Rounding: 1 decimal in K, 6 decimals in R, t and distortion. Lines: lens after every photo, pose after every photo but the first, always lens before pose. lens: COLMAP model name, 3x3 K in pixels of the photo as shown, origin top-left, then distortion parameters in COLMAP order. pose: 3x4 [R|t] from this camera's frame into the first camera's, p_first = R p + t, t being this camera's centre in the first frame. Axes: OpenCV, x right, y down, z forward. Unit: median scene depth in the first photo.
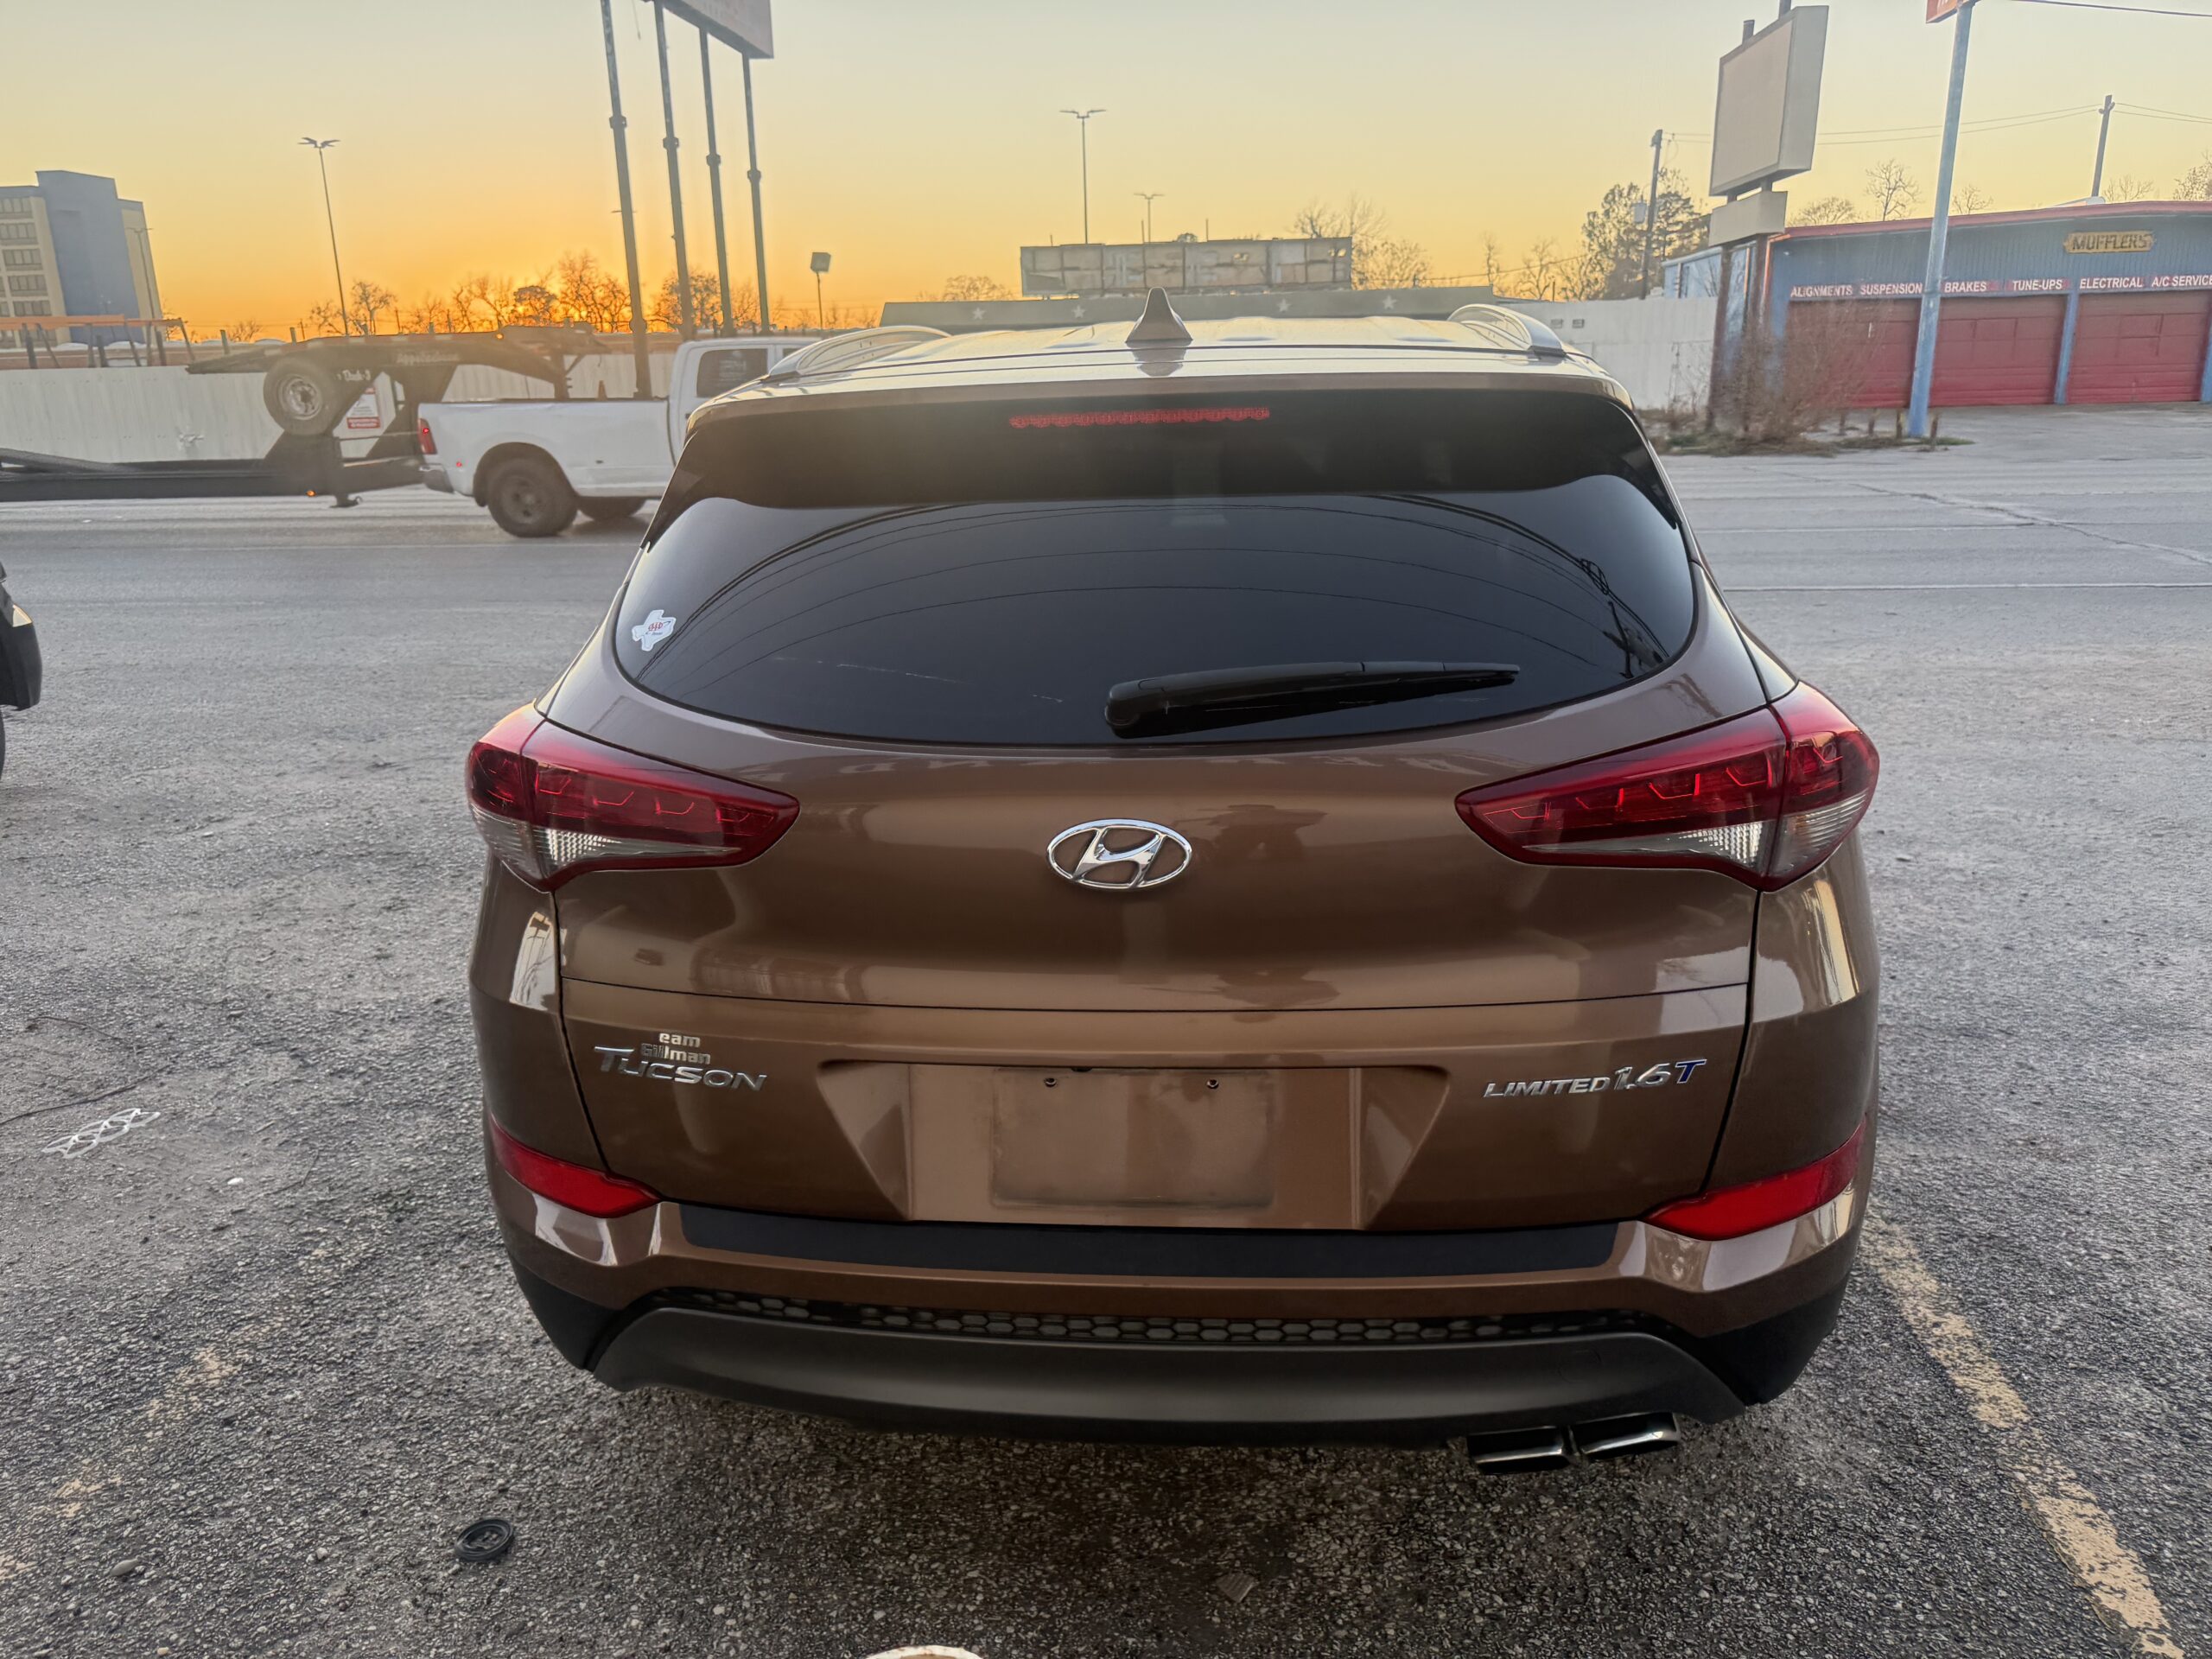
lens RADIAL K [[1539.4, 0, 1116.2], [0, 1539.4, 830.1], [0, 0, 1]] dist [-0.001077, -0.000730]
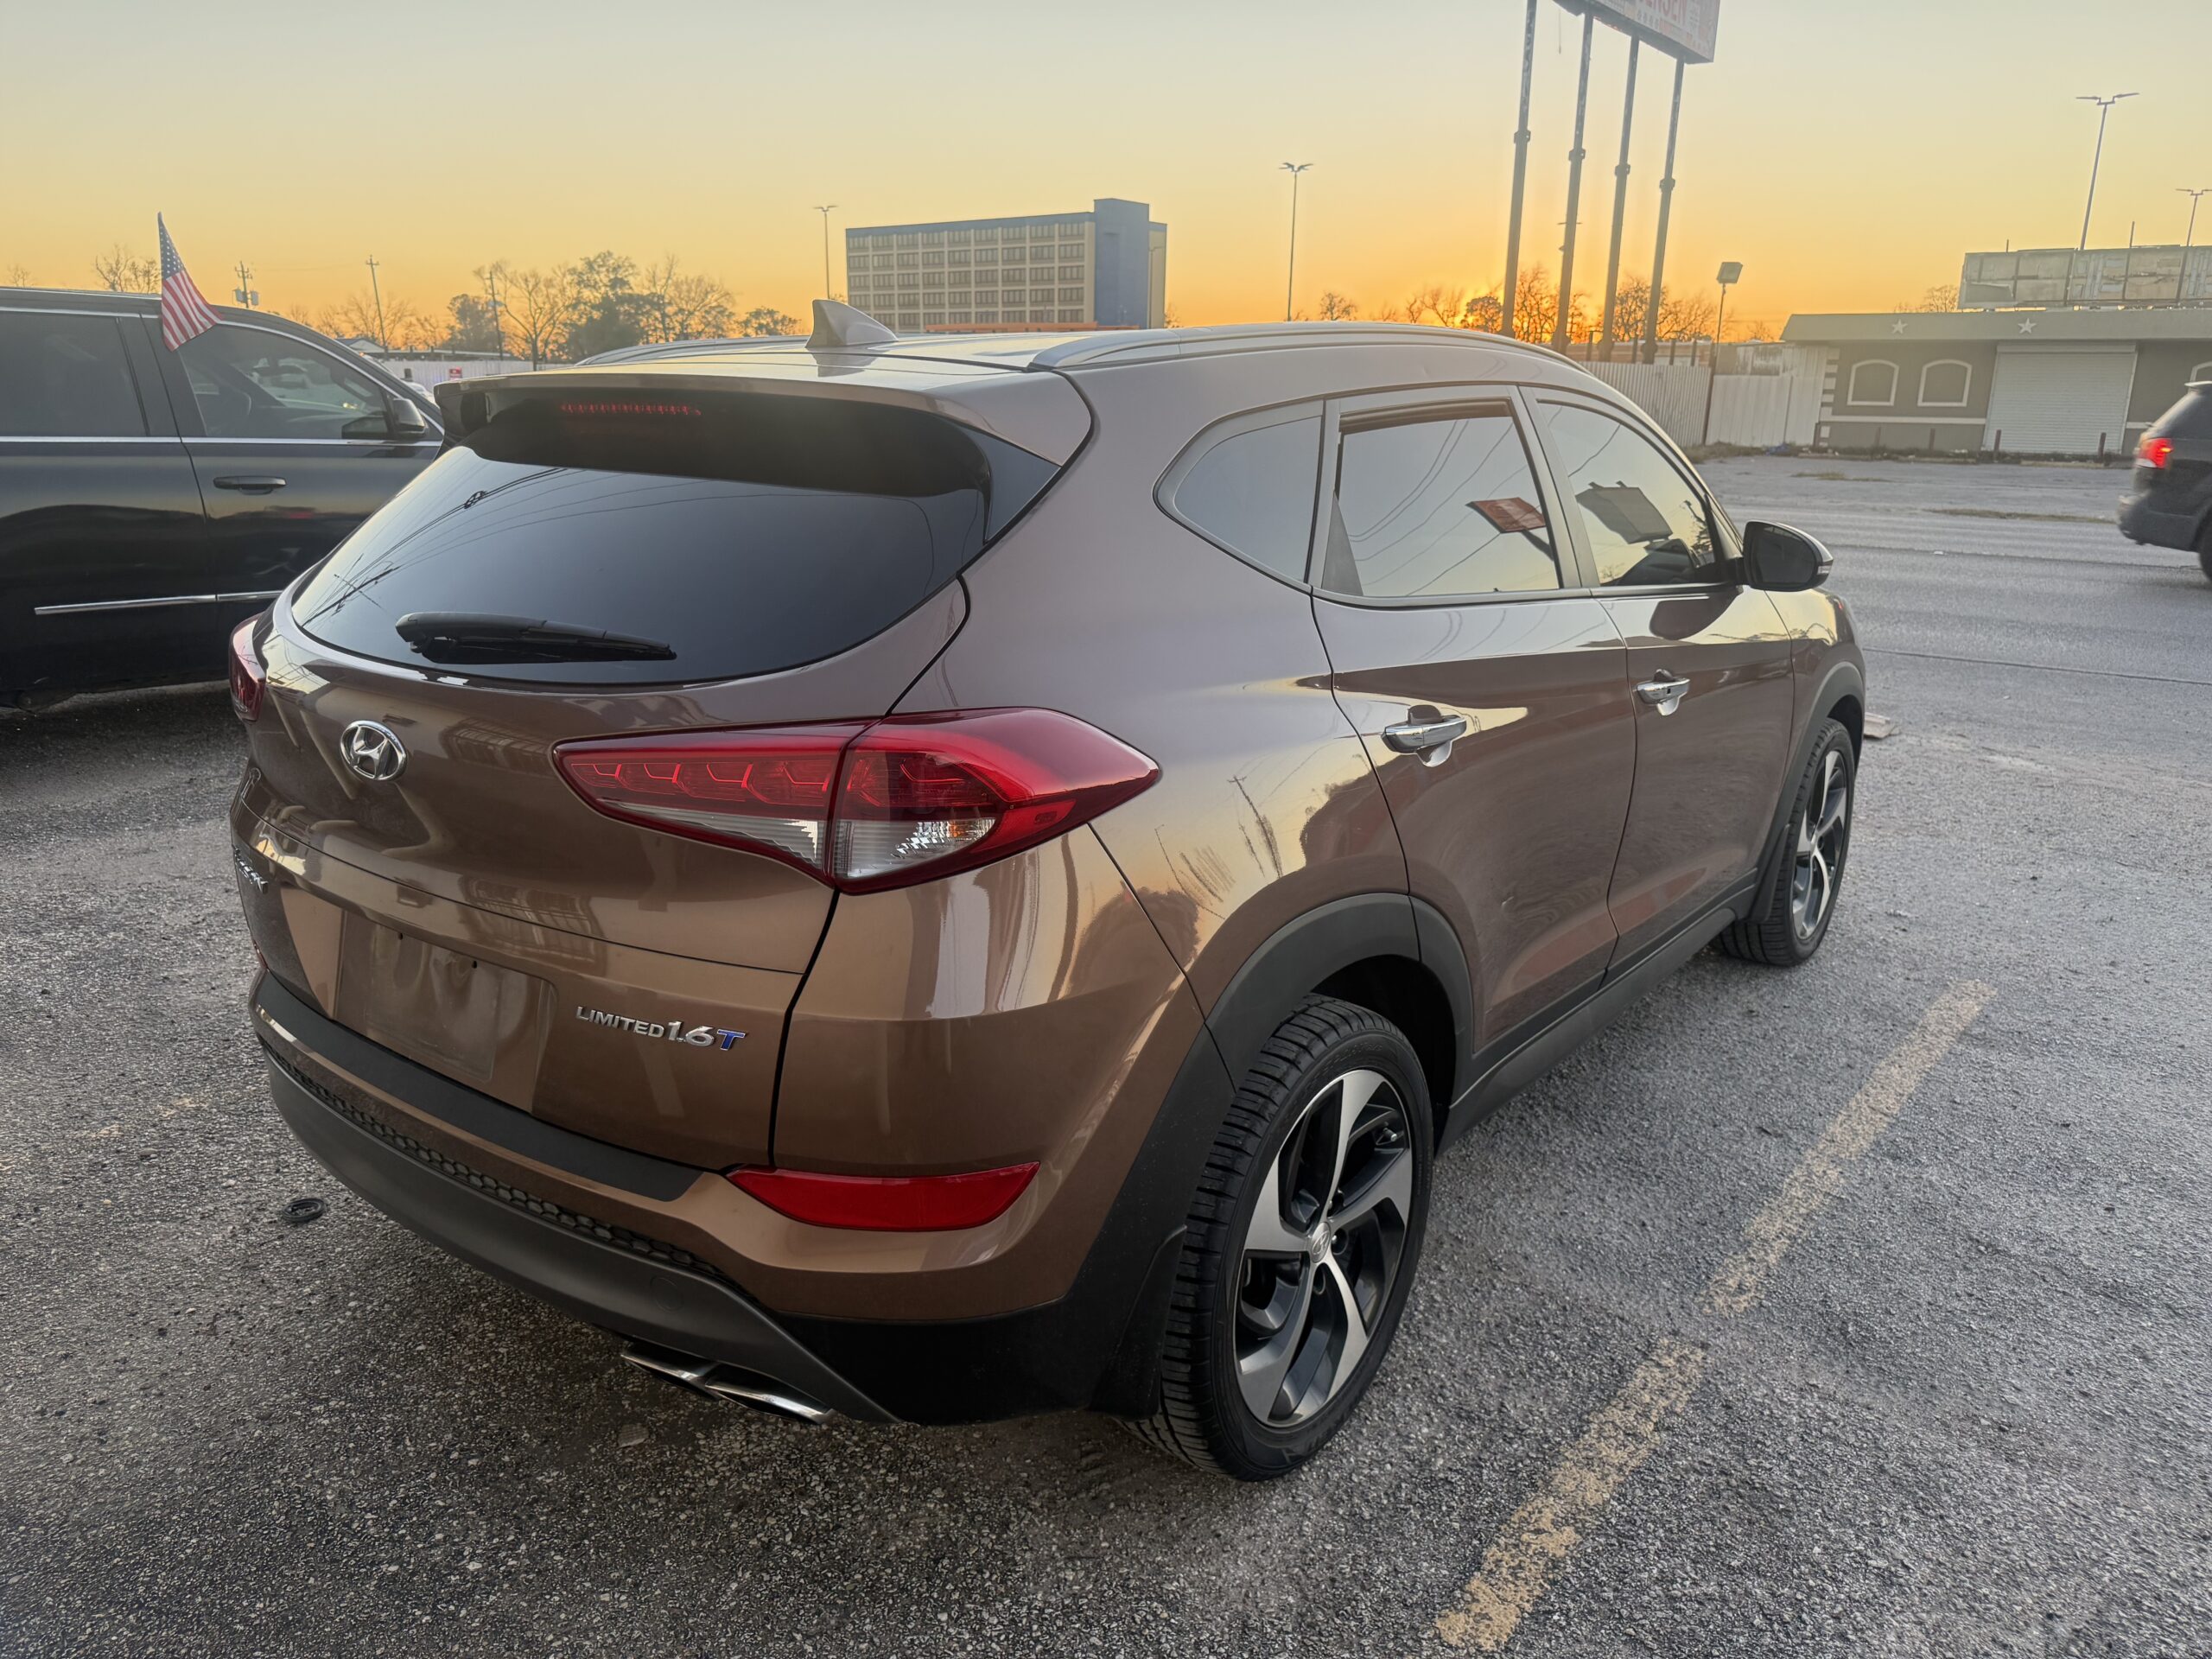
lens RADIAL K [[1539.4, 0, 1112.2], [0, 1539.4, 833.1], [0, 0, 1]] dist [-0.001077, -0.000730]
pose [[0.843513, 0.176500, -0.507281, 0.512752], [-0.178949, 0.982856, 0.044410, -0.035987], [0.506422, 0.053317, 0.860636, 0.102438]]
